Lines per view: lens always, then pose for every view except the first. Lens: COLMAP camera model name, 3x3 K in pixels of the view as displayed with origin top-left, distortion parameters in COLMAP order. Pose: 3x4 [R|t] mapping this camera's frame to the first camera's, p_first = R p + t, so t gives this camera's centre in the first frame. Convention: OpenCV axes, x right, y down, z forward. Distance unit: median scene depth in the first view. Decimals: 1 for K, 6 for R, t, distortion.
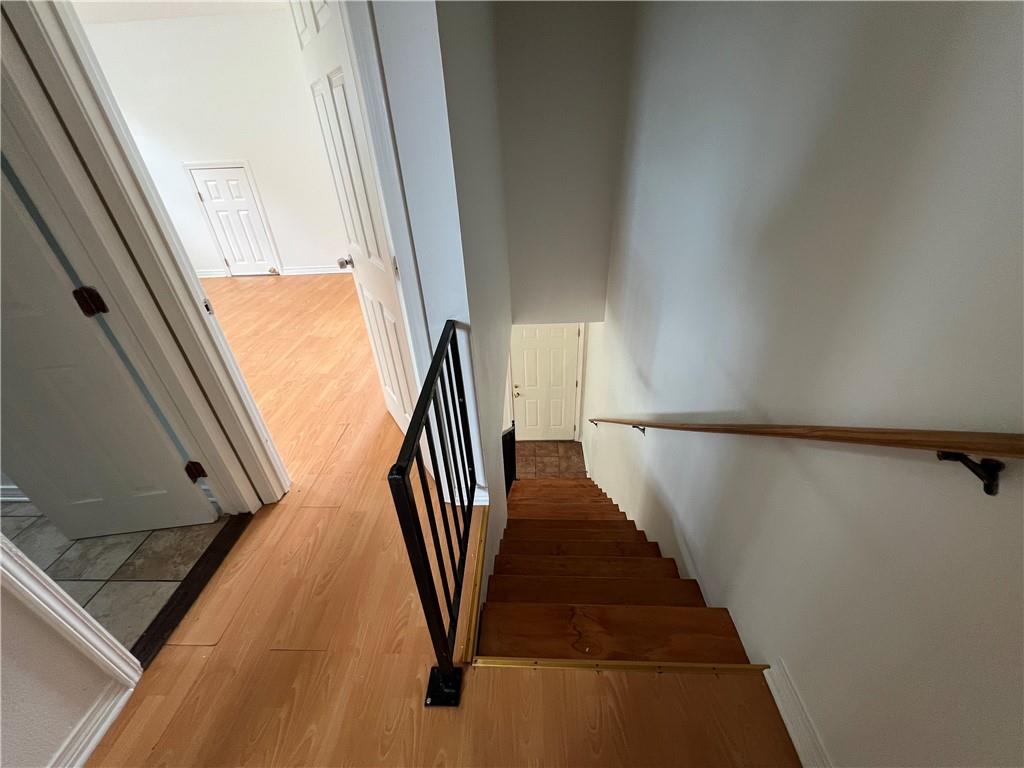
lens RADIAL K [[411.2, 0, 511.8], [0, 411.2, 384.1], [0, 0, 1]] dist [0.002880, 0.000127]
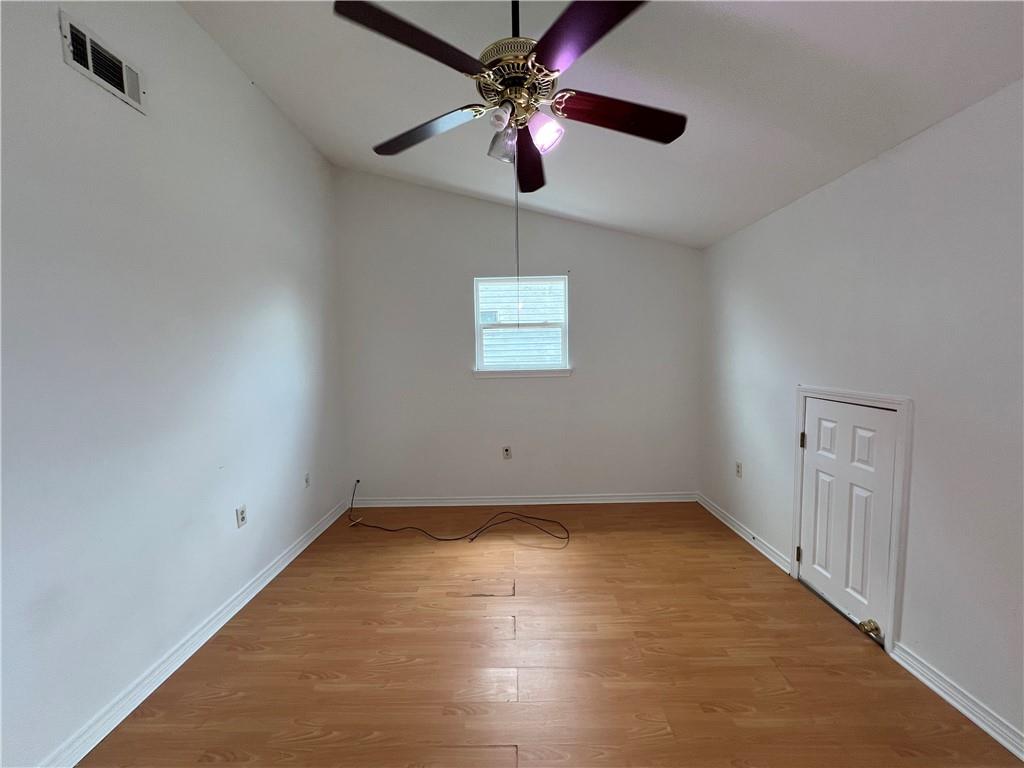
lens RADIAL K [[411.2, 0, 510.0], [0, 411.2, 384.8], [0, 0, 1]] dist [0.002880, 0.000127]
pose [[0.032616, 0.119991, -0.992239, -0.234192], [-0.514180, 0.853330, 0.086291, -0.368488], [0.857062, 0.507375, 0.089529, 0.585704]]
